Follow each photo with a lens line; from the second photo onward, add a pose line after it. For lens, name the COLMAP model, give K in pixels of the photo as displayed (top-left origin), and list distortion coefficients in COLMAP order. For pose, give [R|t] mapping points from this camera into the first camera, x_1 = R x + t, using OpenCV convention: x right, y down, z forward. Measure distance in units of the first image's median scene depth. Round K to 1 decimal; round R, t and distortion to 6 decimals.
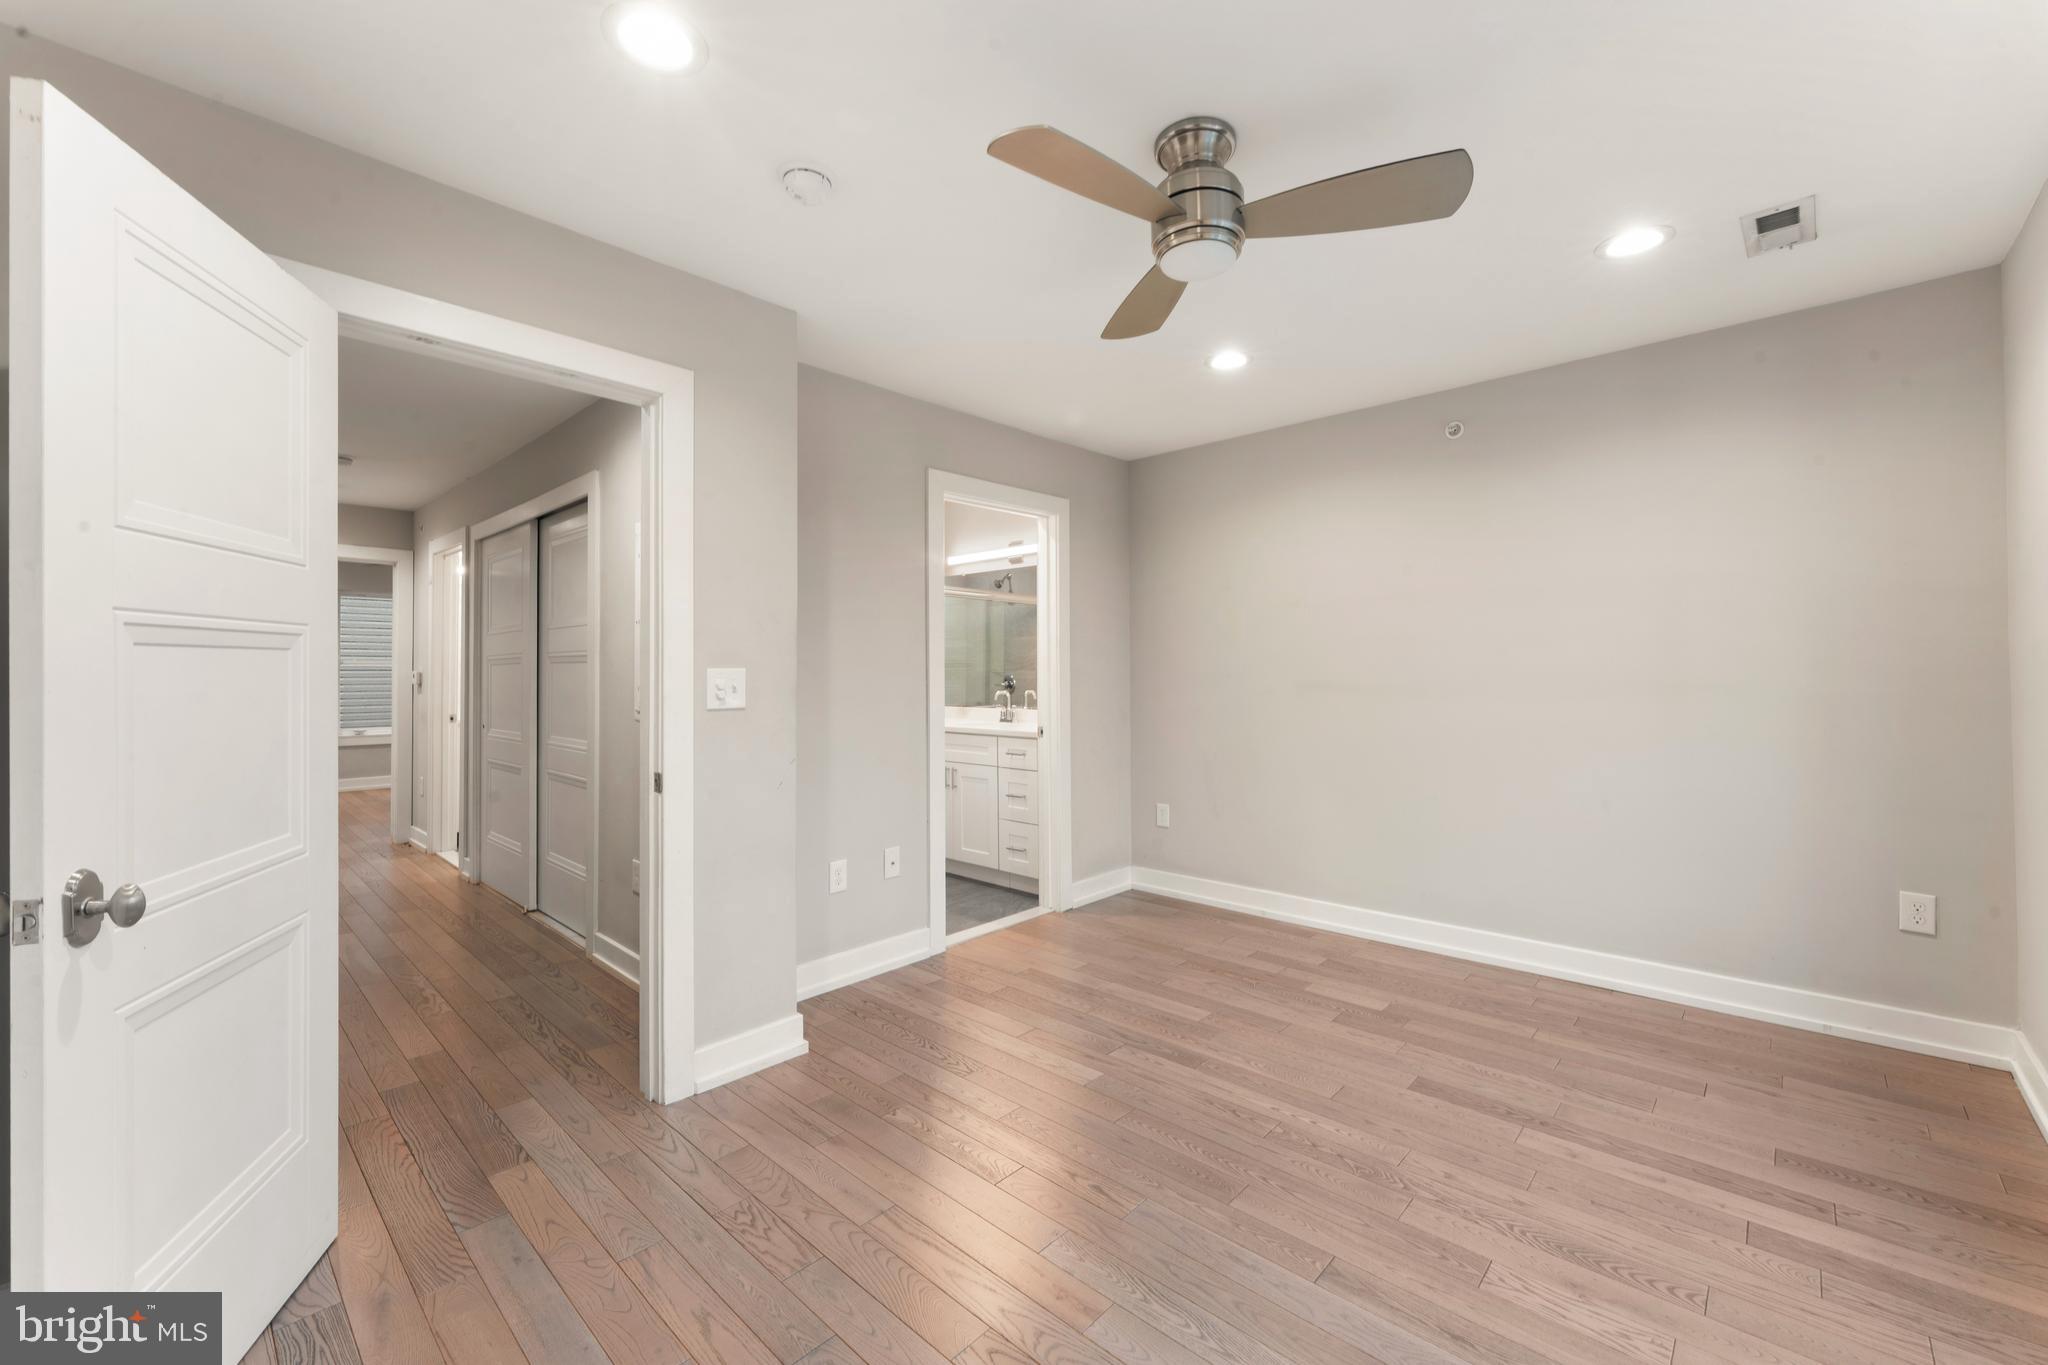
lens RADIAL K [[816.6, 0, 1029.8], [0, 816.6, 675.4], [0, 0, 1]] dist [-0.000234, -0.000353]
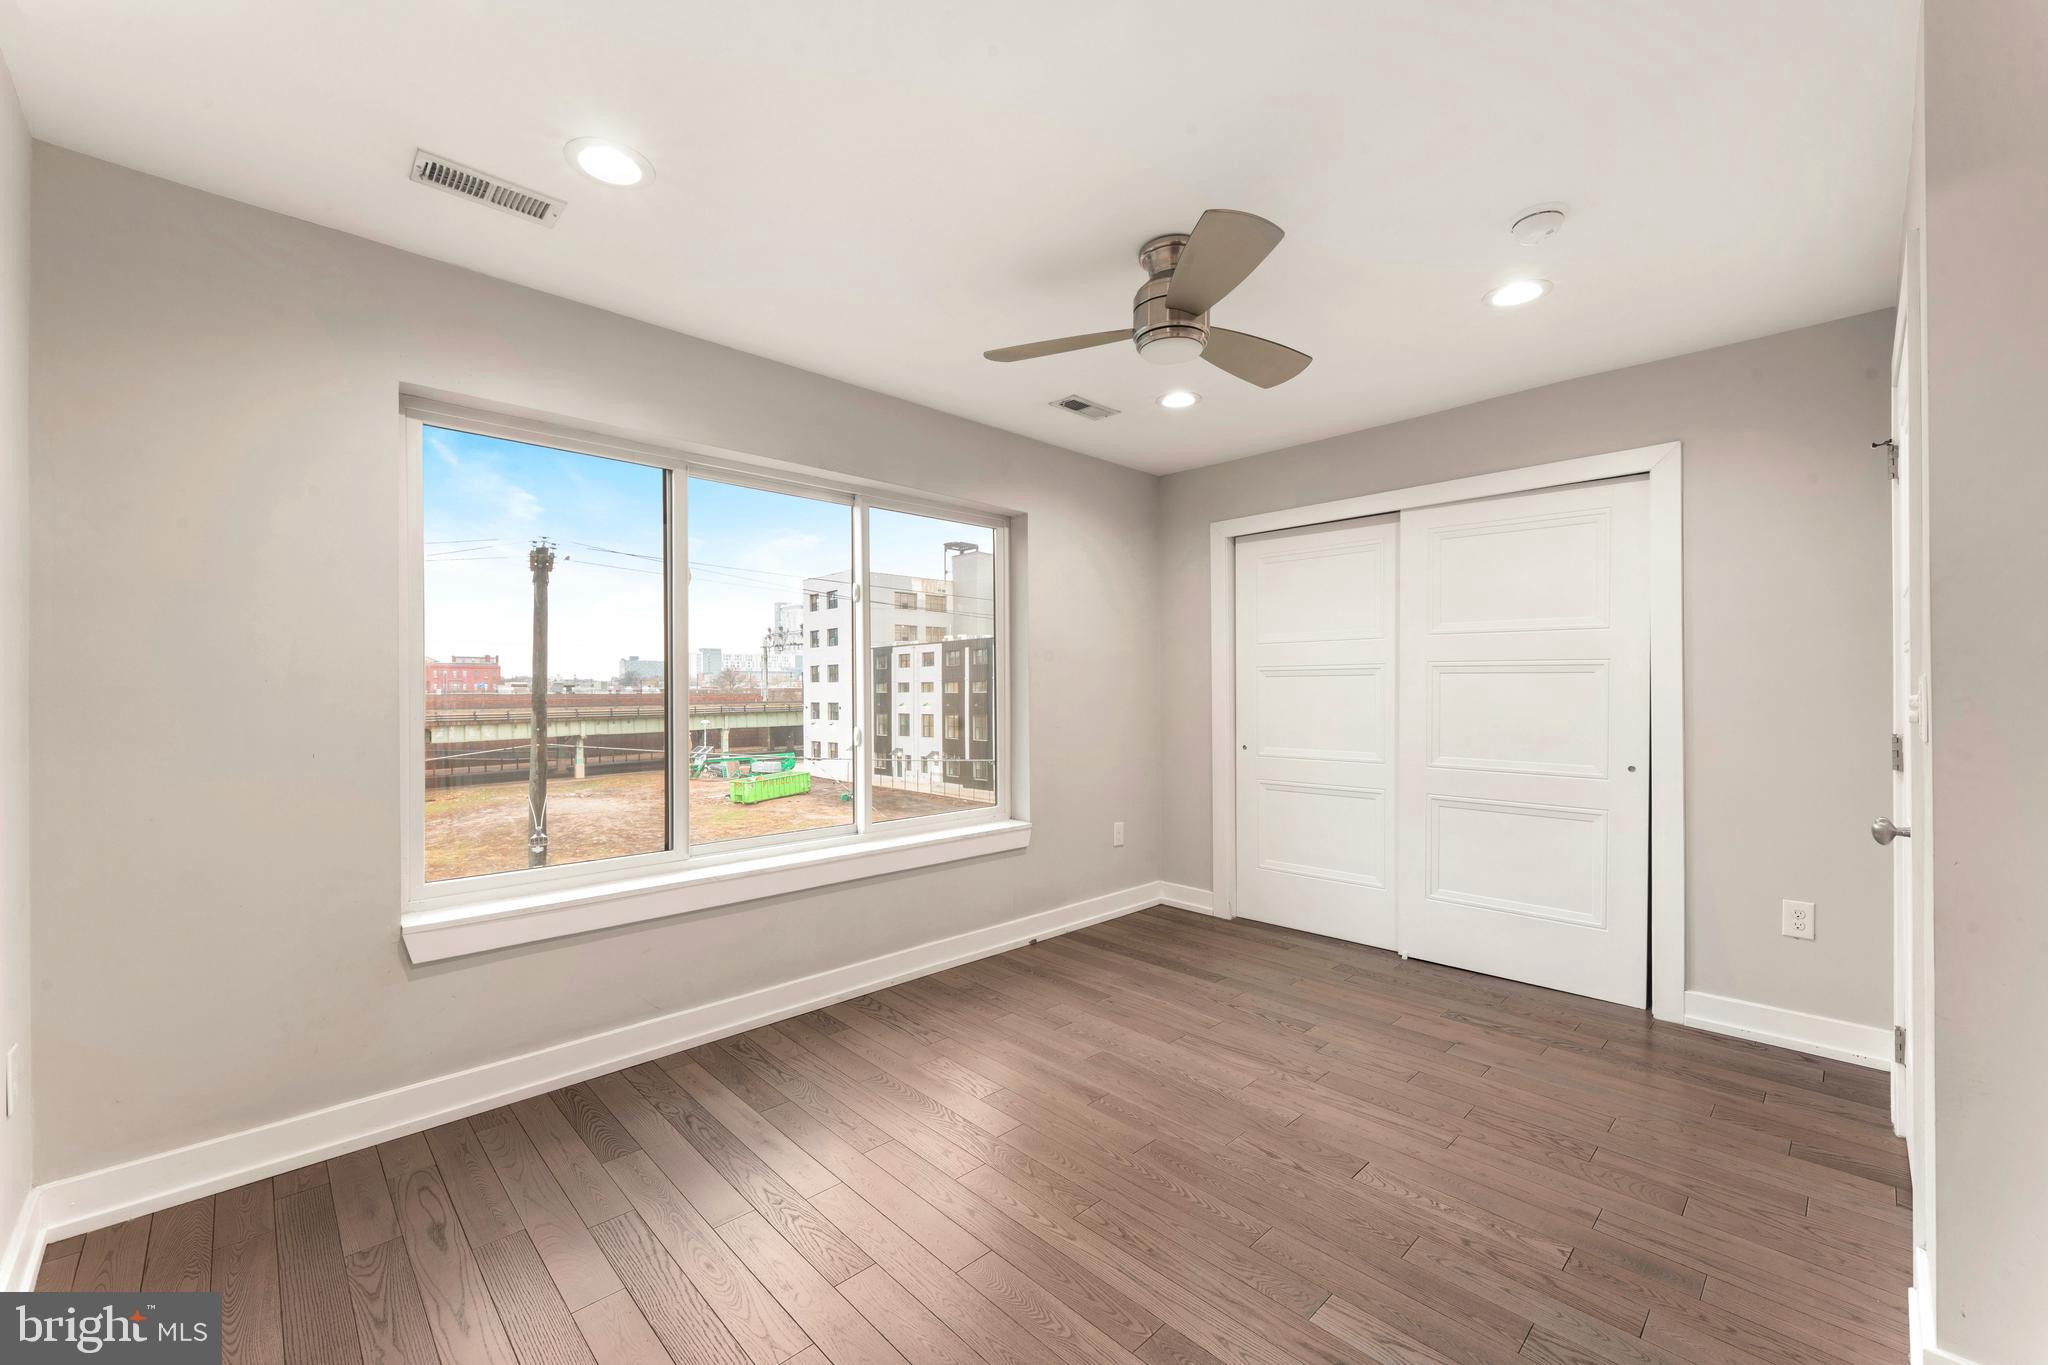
lens RADIAL K [[816.6, 0, 1029.8], [0, 816.6, 675.4], [0, 0, 1]] dist [-0.000234, -0.000353]
pose [[-0.998724, 0.008137, 0.049838, 0.331824], [0.007831, 0.999949, -0.006322, -0.016215], [-0.049887, -0.005924, -0.998737, 2.016125]]
